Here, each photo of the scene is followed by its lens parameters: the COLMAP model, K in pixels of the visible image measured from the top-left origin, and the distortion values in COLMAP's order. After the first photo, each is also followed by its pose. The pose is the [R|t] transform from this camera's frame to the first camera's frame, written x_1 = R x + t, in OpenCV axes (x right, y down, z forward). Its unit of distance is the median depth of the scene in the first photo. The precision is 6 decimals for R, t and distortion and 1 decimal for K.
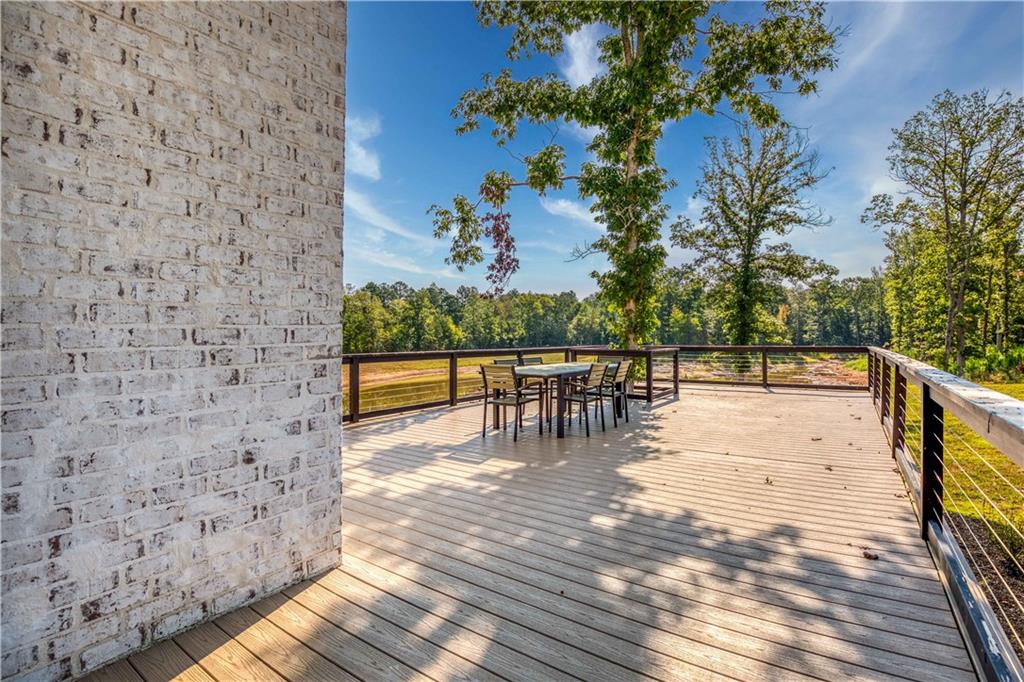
lens RADIAL K [[470.1, 0, 514.4], [0, 470.1, 340.2], [0, 0, 1]] dist [0.002872, -0.000063]
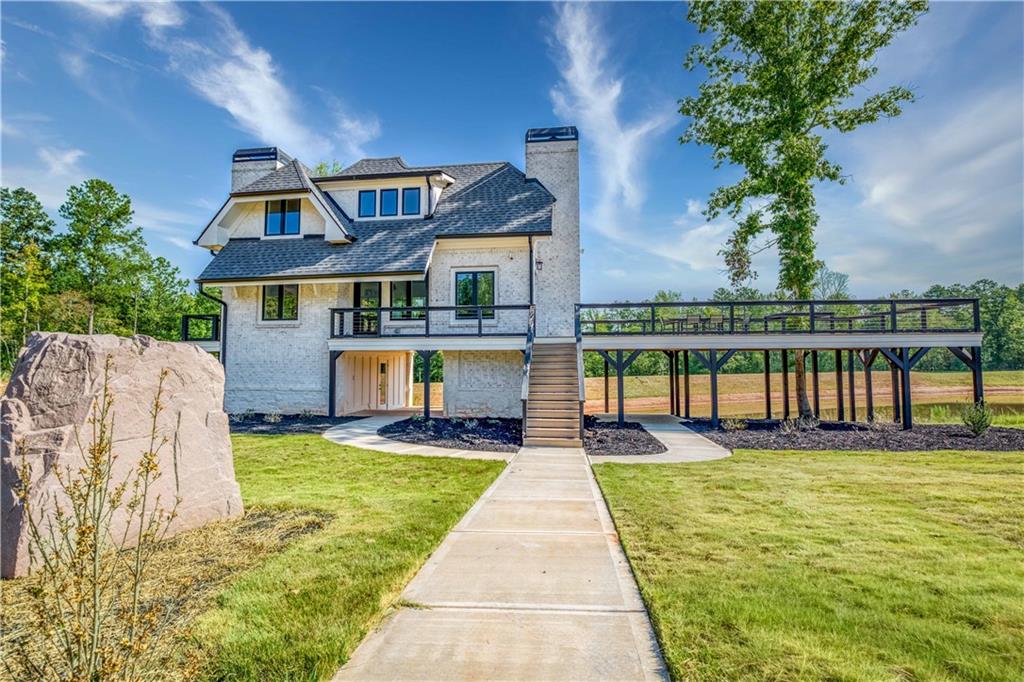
lens RADIAL K [[470.1, 0, 514.4], [0, 470.1, 340.2], [0, 0, 1]] dist [0.002872, -0.000063]
pose [[0.436081, -0.047849, -0.898634, 0.184850], [0.000357, 0.998595, -0.052998, 0.029806], [0.899907, 0.022790, 0.435485, -0.096640]]
